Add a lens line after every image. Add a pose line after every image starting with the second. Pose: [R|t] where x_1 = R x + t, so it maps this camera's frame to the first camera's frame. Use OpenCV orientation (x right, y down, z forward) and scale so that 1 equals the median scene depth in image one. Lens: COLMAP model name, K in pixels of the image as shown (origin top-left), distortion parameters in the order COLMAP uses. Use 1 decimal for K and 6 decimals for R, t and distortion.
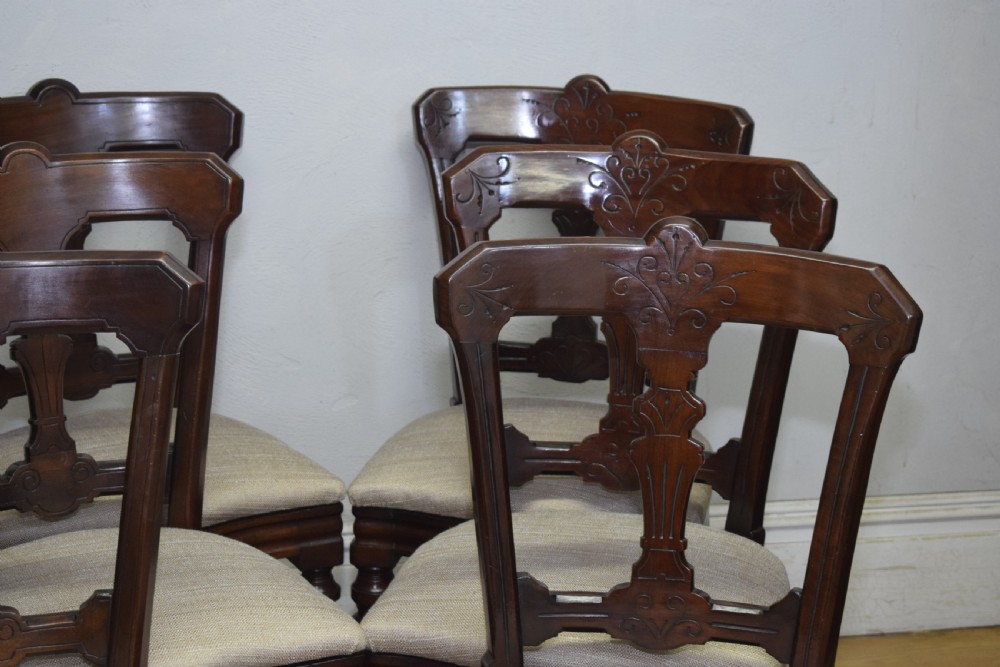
lens RADIAL K [[2298.9, 0, 500.0], [0, 2298.9, 333.5], [0, 0, 1]] dist [-0.016602, -0.151905]
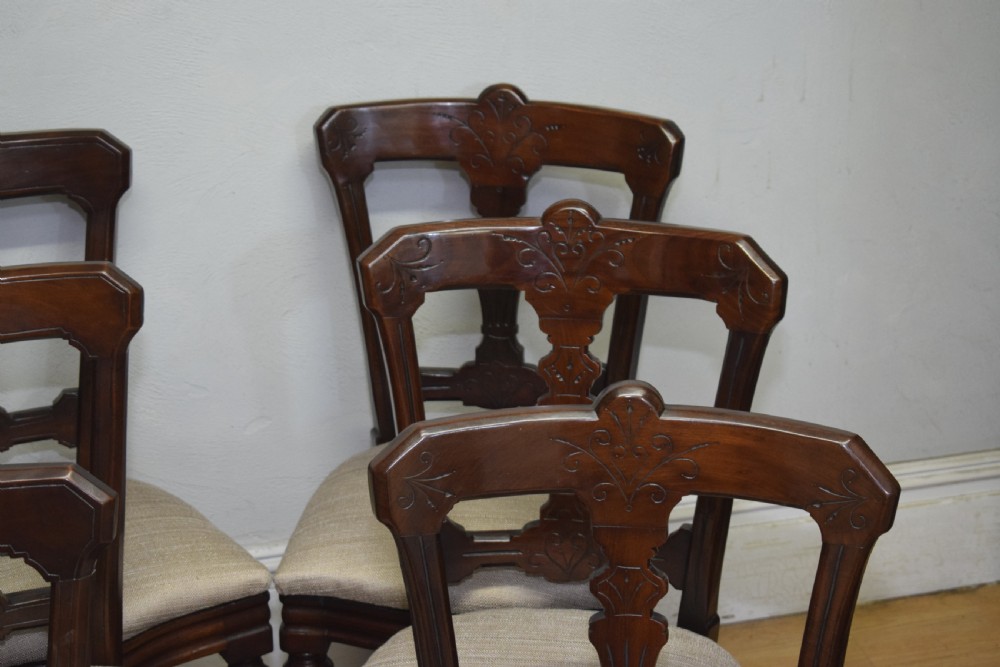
lens RADIAL K [[2298.9, 0, 500.0], [0, 2298.9, 333.5], [0, 0, 1]] dist [-0.016602, -0.151905]
pose [[0.997371, -0.052808, 0.049619, -0.015169], [0.044785, 0.987547, 0.150816, -0.168298], [-0.056965, -0.148197, 0.987316, 0.080782]]
